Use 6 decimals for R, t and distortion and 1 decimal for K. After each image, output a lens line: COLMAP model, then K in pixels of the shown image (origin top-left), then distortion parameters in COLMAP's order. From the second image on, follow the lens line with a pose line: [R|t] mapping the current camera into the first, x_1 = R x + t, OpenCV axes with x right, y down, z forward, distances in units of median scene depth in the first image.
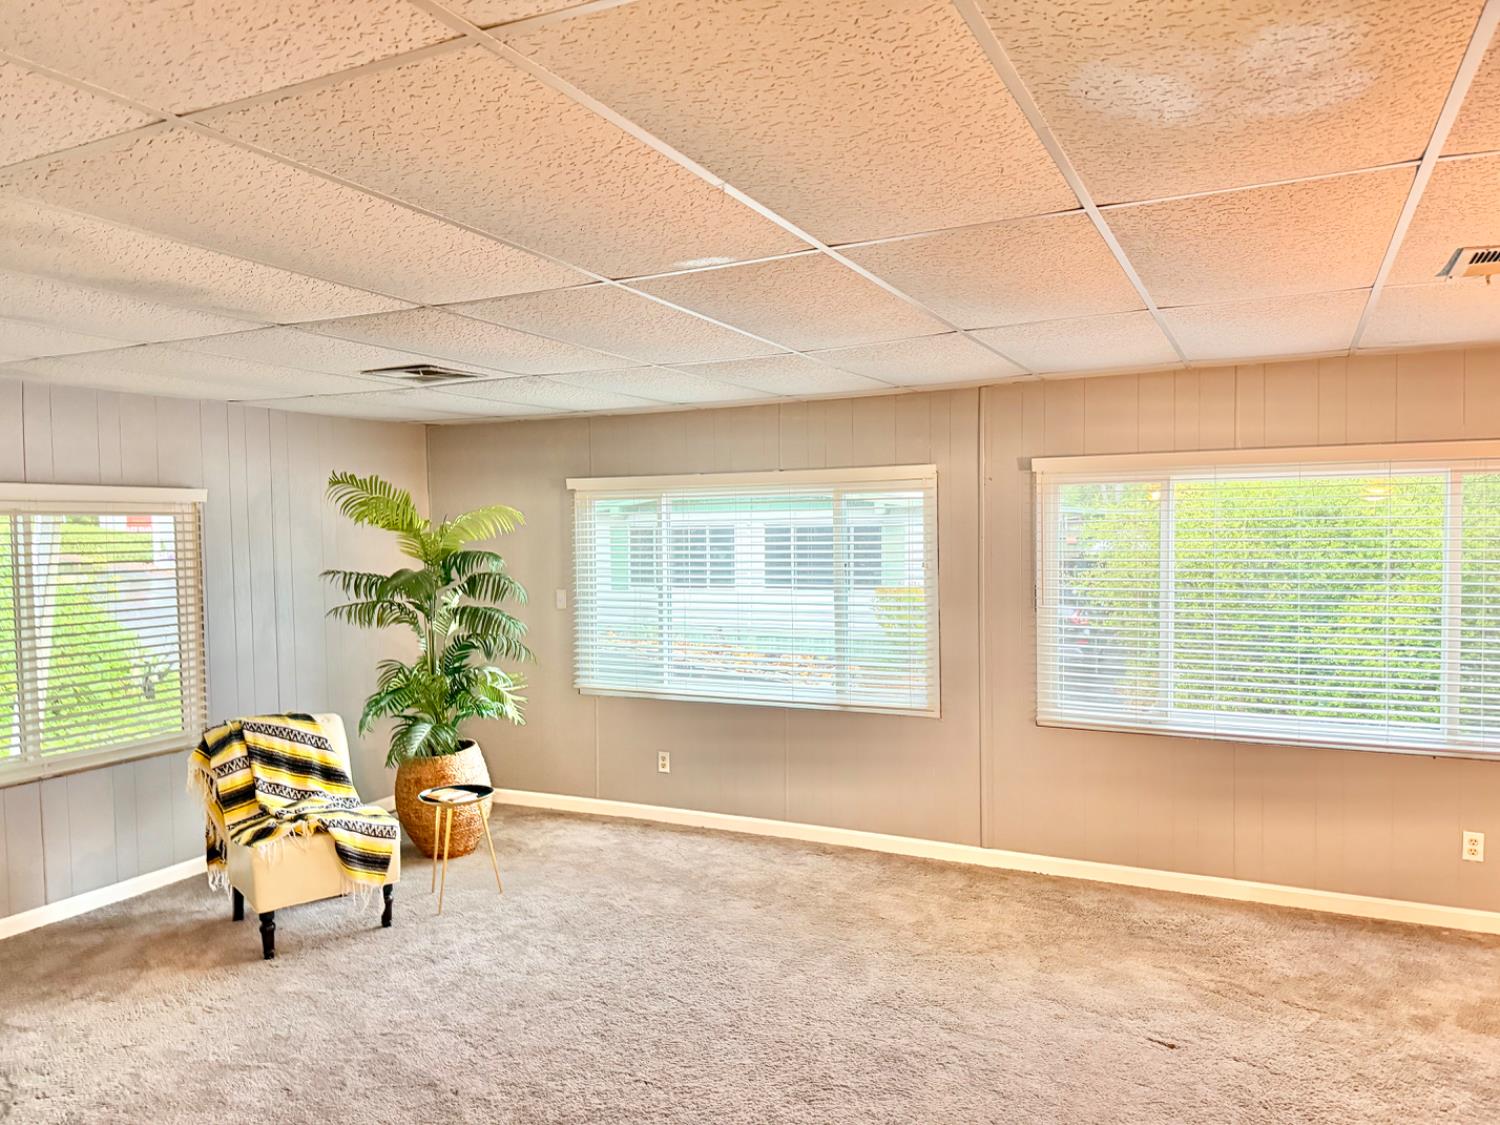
lens RADIAL K [[1039.4, 0, 750.0], [0, 1039.4, 562.5], [0, 0, 1]] dist [0.078695, -0.121624]
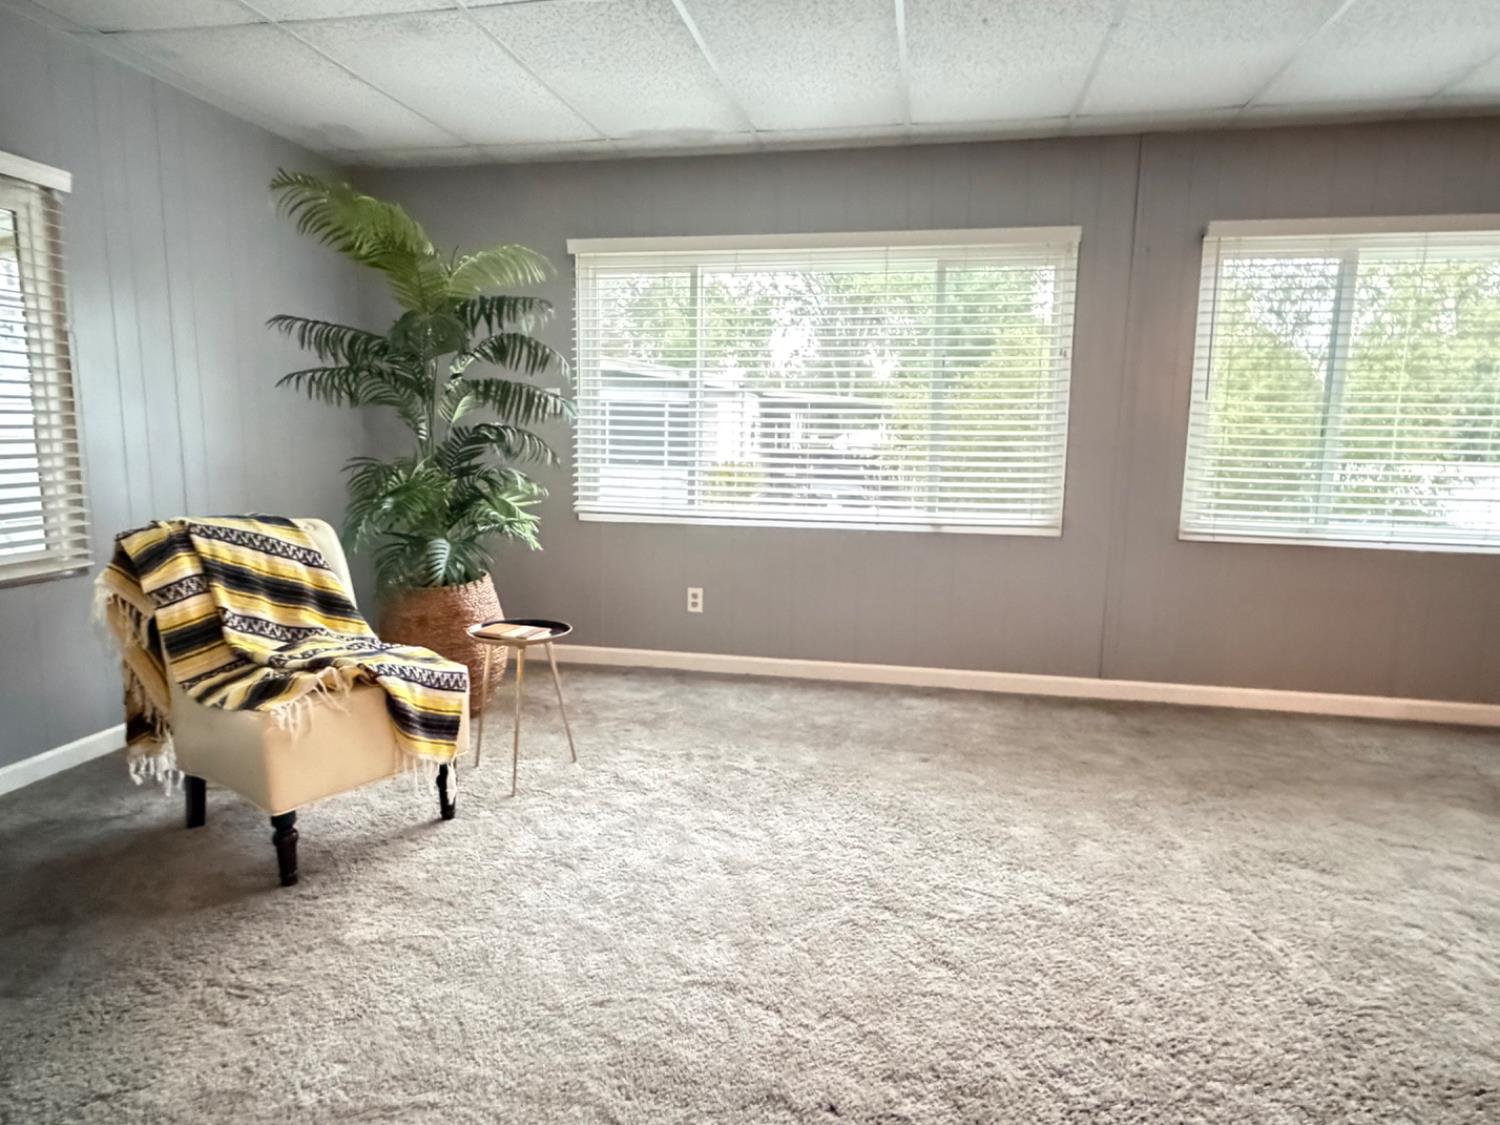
lens RADIAL K [[913.3, 0, 750.0], [0, 913.3, 562.5], [0, 0, 1]] dist [0.001730, -0.001277]
pose [[0.965021, -0.004720, 0.262129, -0.301881], [-0.024111, 0.994003, 0.106664, 0.109459], [-0.261060, -0.109253, 0.959120, 0.385424]]
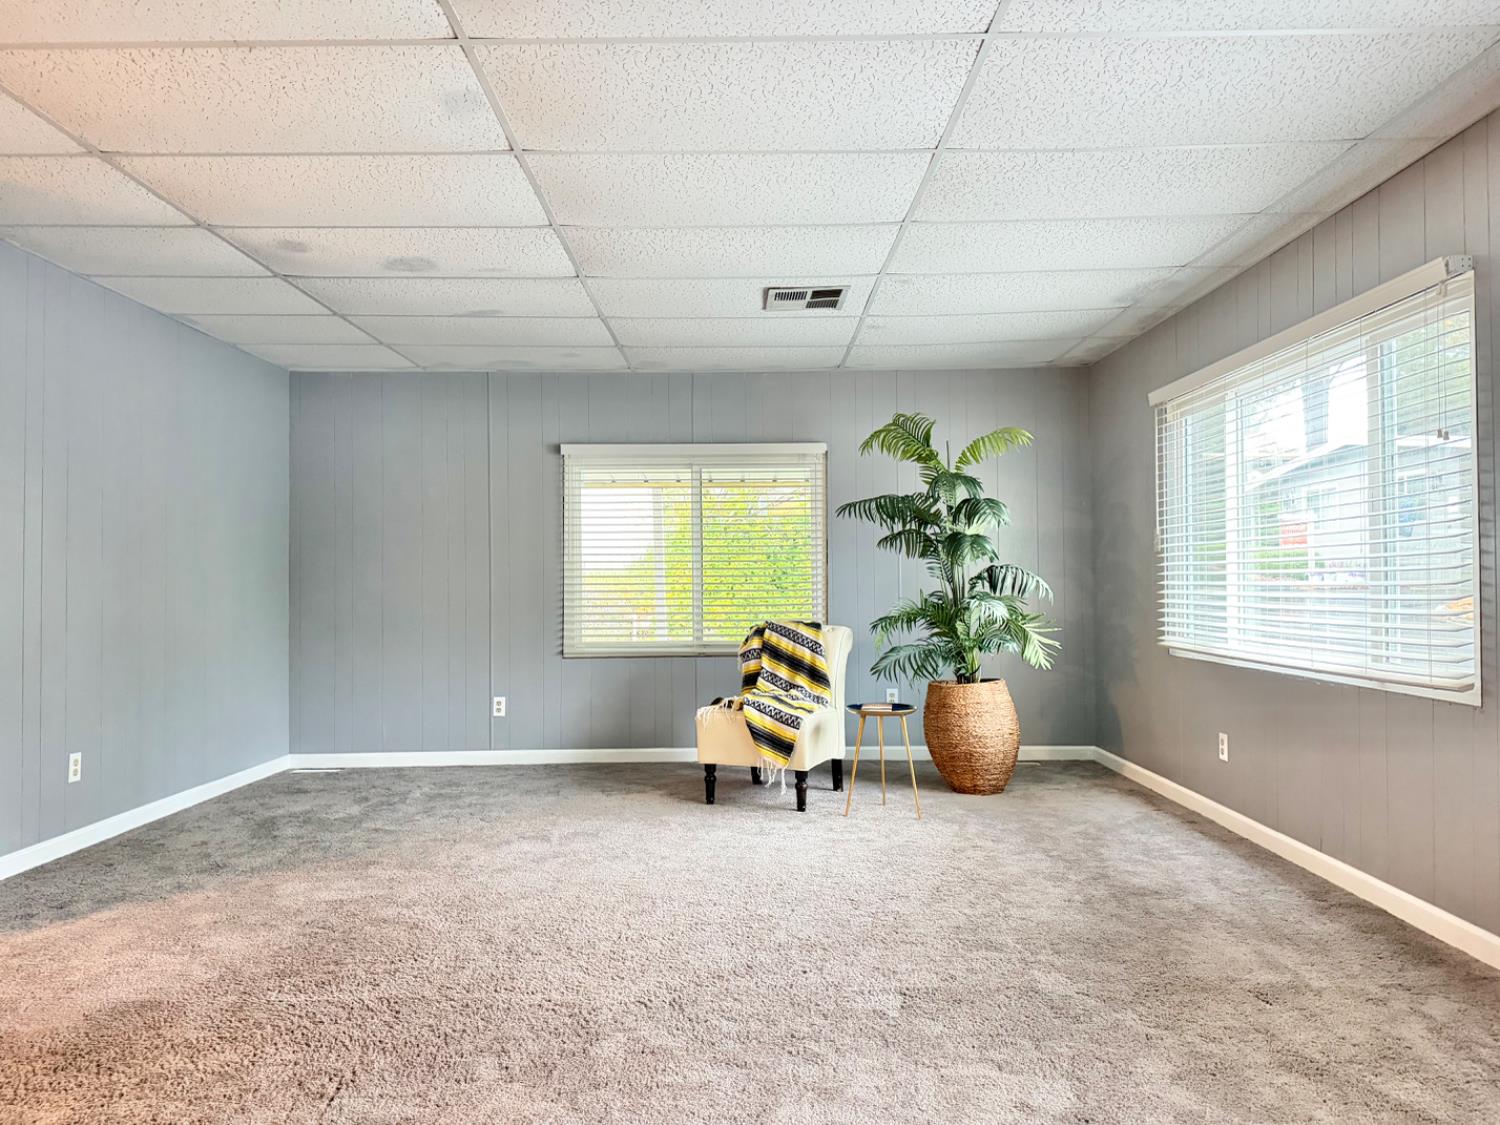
lens RADIAL K [[1039.4, 0, 750.0], [0, 1039.4, 562.5], [0, 0, 1]] dist [0.078695, -0.121624]
pose [[0.438263, -0.006371, -0.898824, 0.586634], [-0.029172, 0.999347, -0.021308, 0.109755], [0.898373, 0.035559, 0.437791, 0.457480]]
